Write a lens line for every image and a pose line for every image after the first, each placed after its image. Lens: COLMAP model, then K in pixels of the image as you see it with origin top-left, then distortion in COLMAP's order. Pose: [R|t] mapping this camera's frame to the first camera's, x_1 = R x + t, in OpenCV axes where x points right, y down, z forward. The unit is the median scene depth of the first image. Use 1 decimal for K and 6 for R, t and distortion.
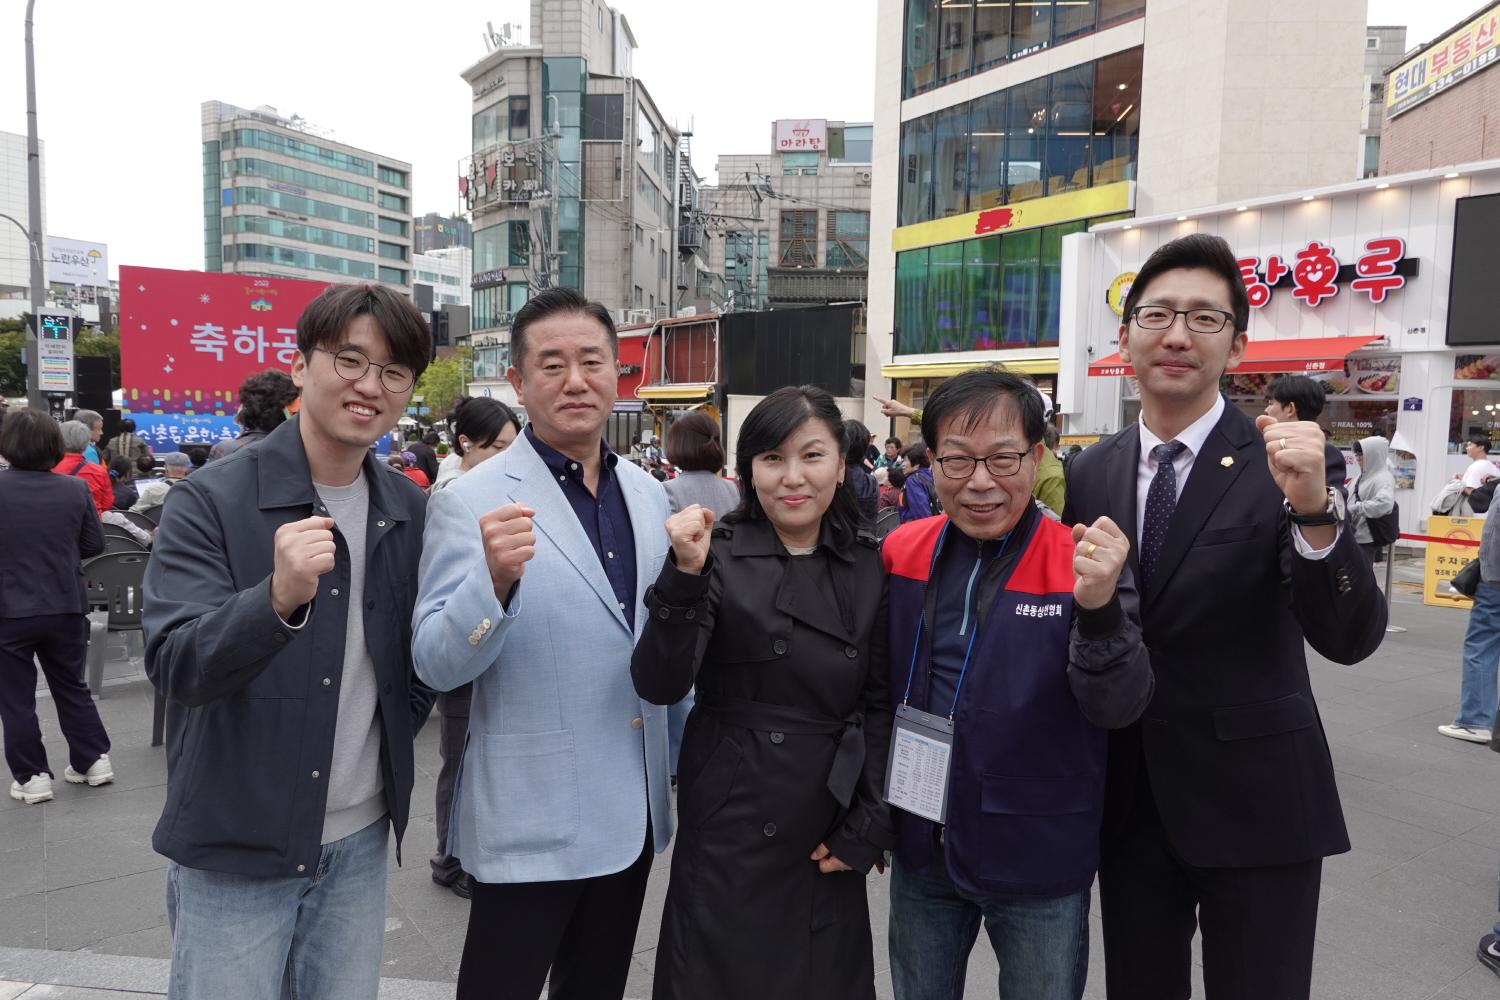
lens RADIAL K [[1001.5, 0, 743.3], [0, 1001.5, 486.0], [0, 0, 1]] dist [0.005530, -0.002954]
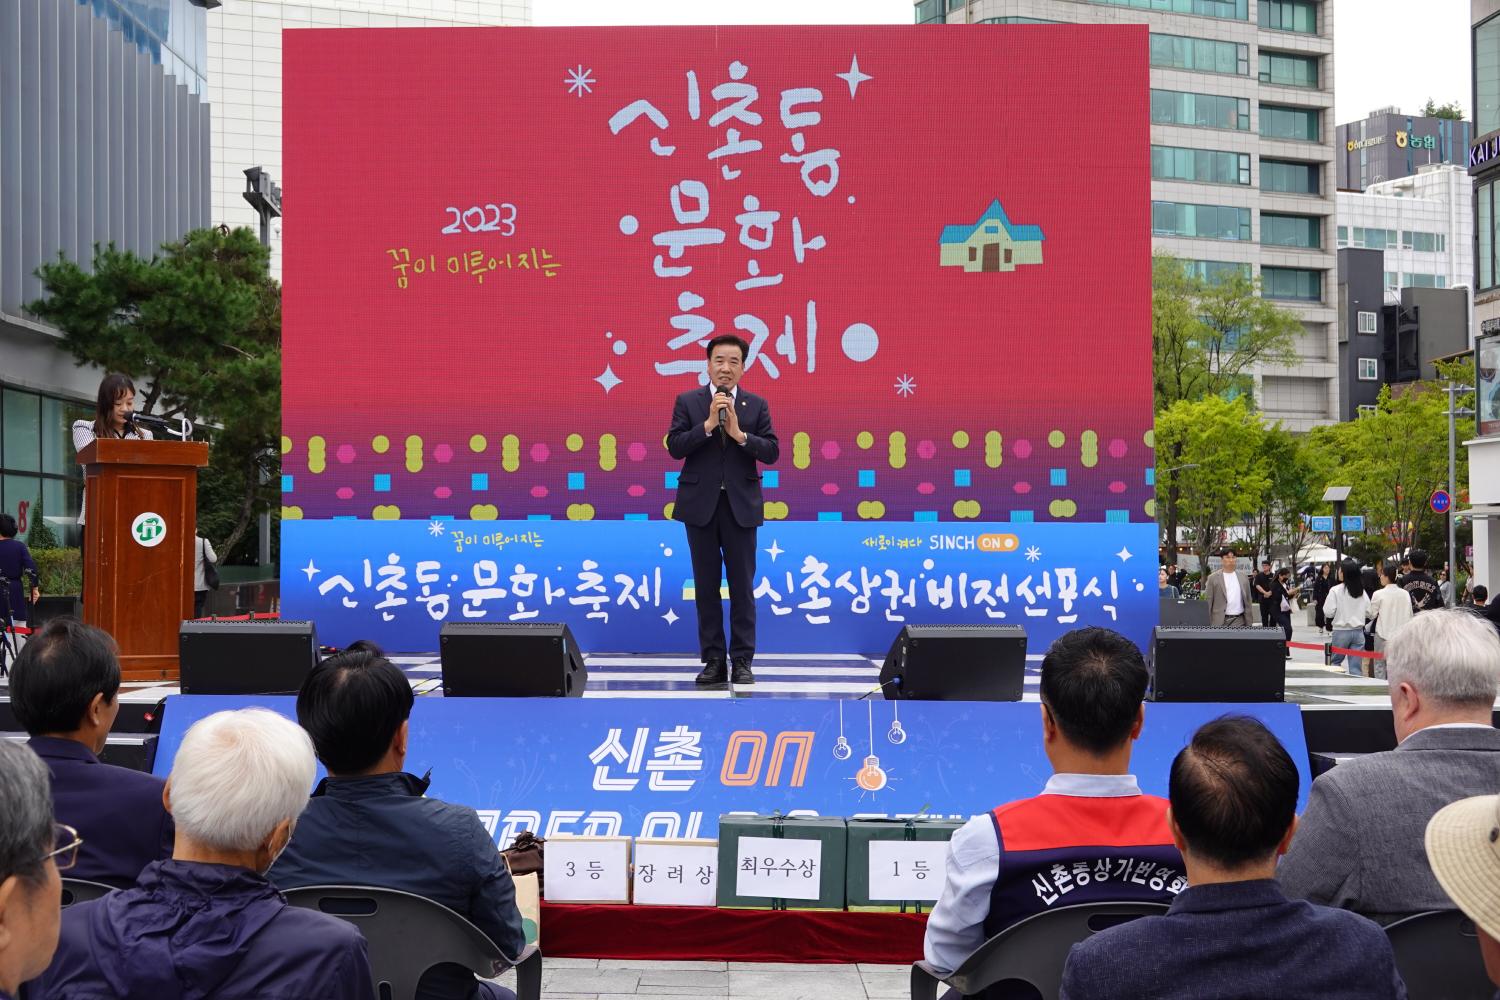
lens RADIAL K [[2127.1, 0, 734.4], [0, 2127.1, 483.1], [0, 0, 1]] dist [-0.000195, 0.005663]
pose [[0.825458, -0.037775, -0.563198, -0.063178], [-0.018600, 0.995396, -0.094025, -0.010899], [0.564157, 0.088089, 0.820955, 0.230559]]
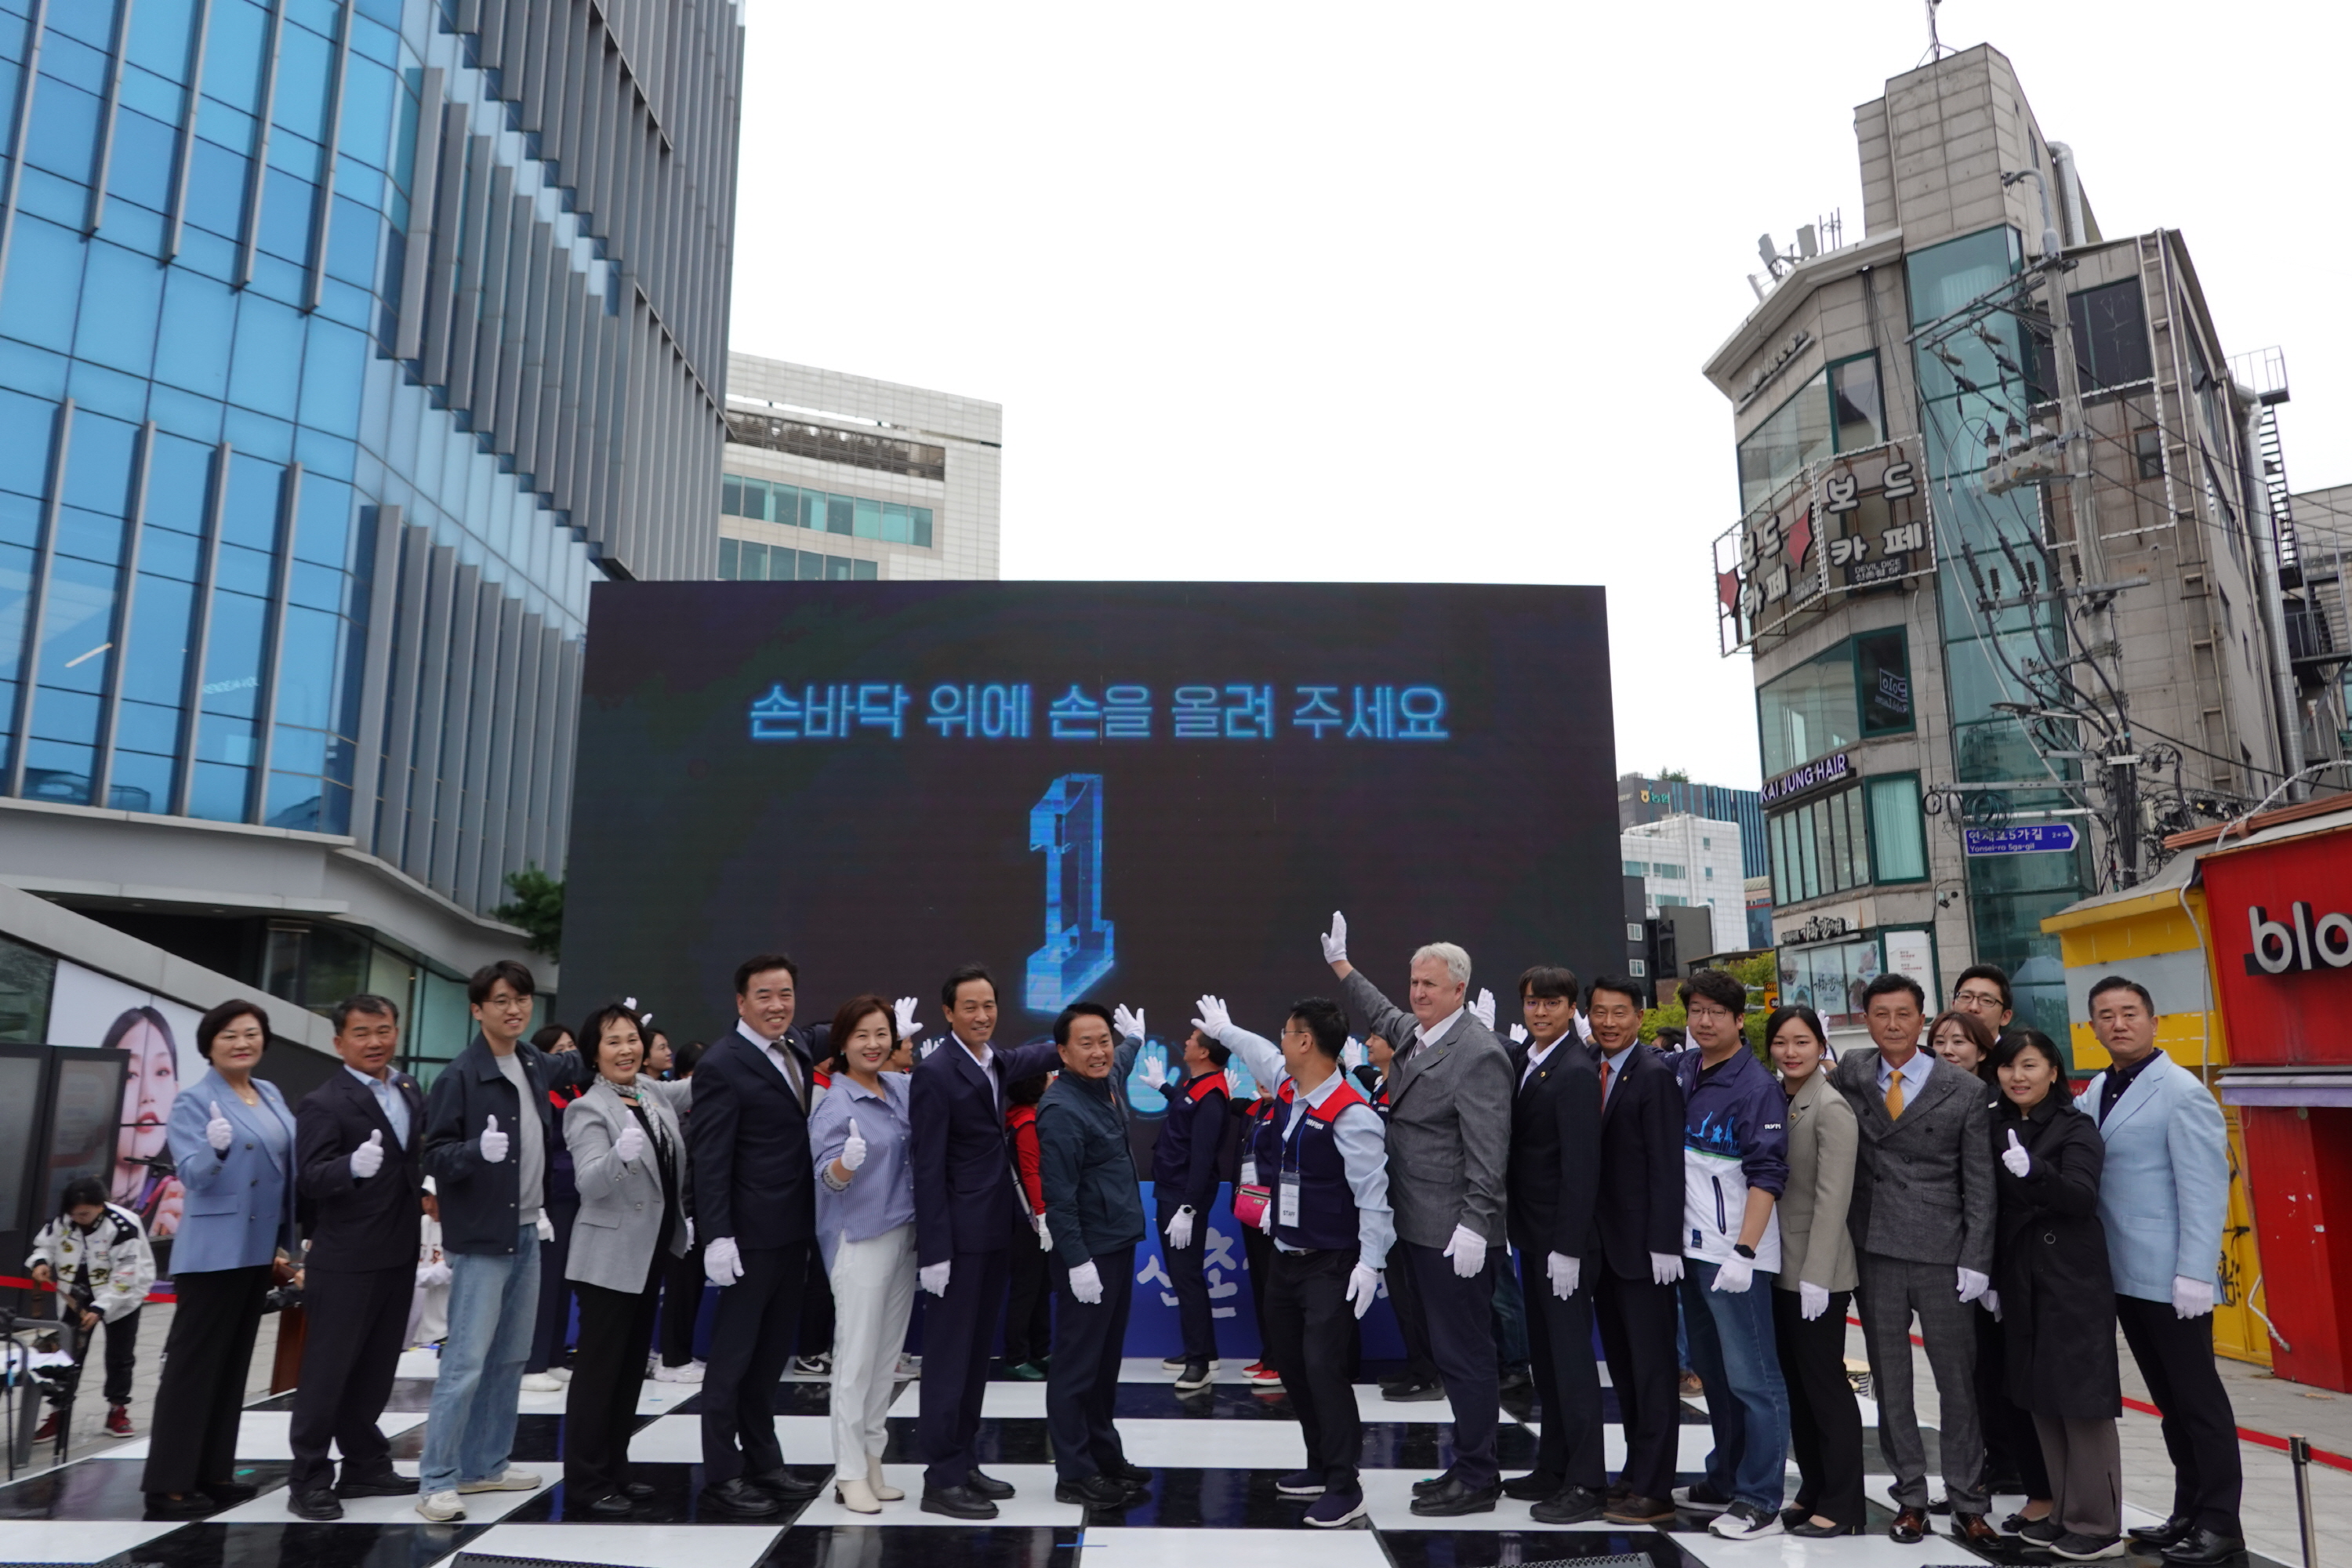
lens RADIAL K [[1570.4, 0, 1165.6], [0, 1570.4, 762.0], [0, 0, 1]] dist [0.005530, -0.002954]
pose [[0.830952, -0.132721, -0.540281, -0.118224], [-0.023170, 0.962029, -0.271960, -0.028593], [0.555861, 0.238505, 0.796325, 0.316457]]
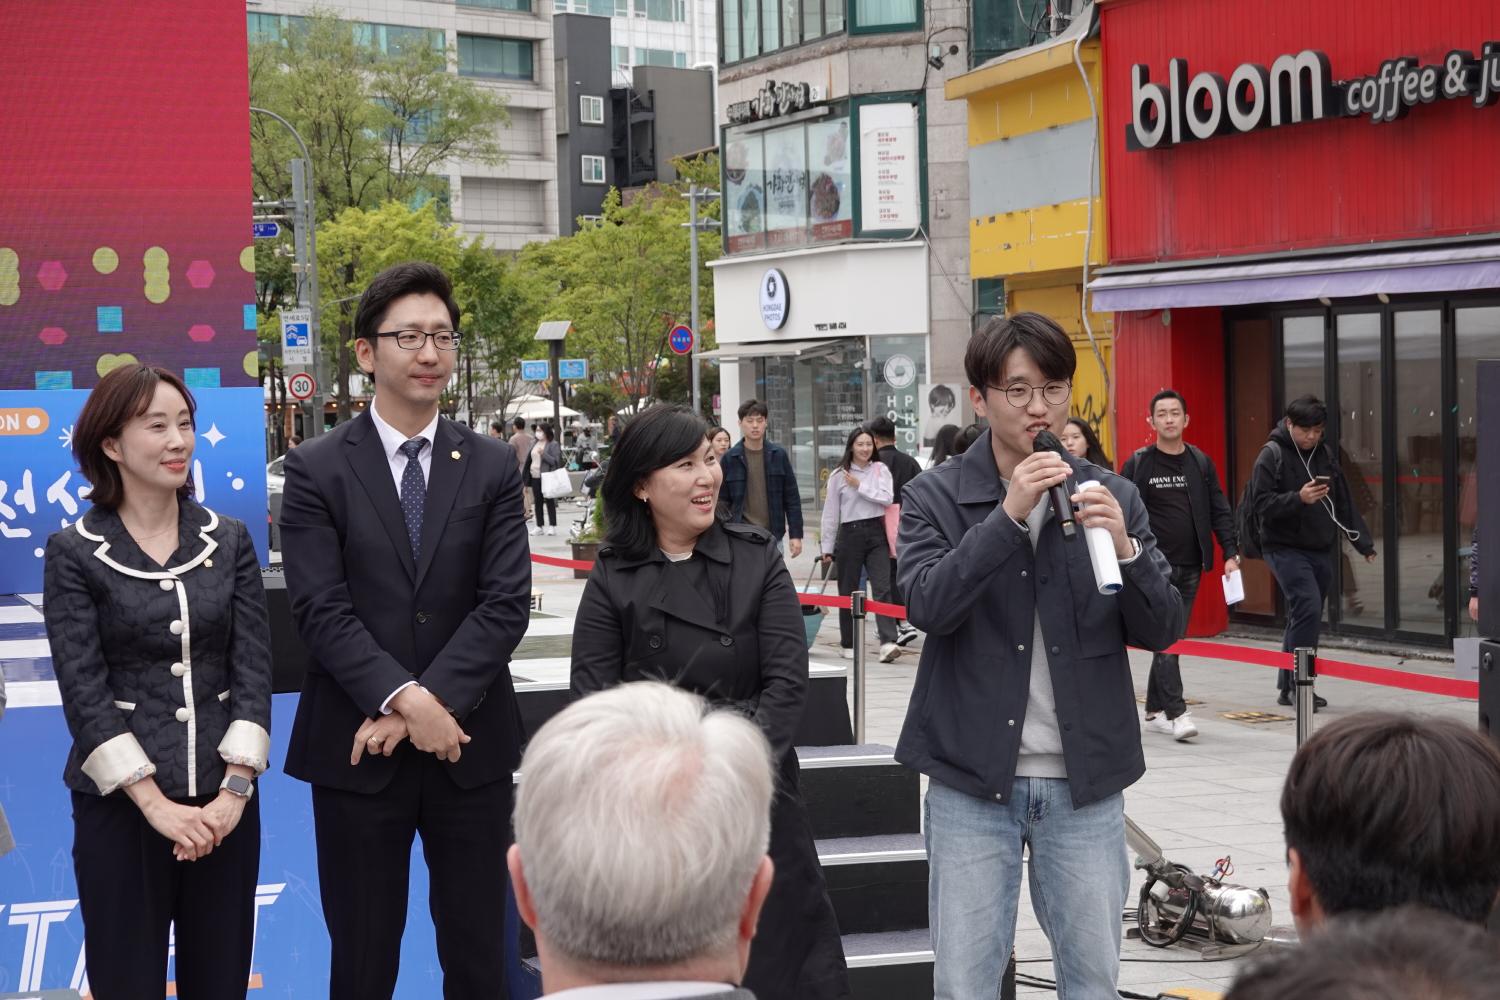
lens RADIAL K [[2770.5, 0, 750.0], [0, 2770.5, 500.0], [0, 0, 1]] dist [0.001010, -0.068656]
pose [[0.966513, -0.032213, -0.254588, -0.072058], [0.026094, 0.999285, -0.027377, -0.015107], [0.255287, 0.019817, 0.966662, 0.267061]]
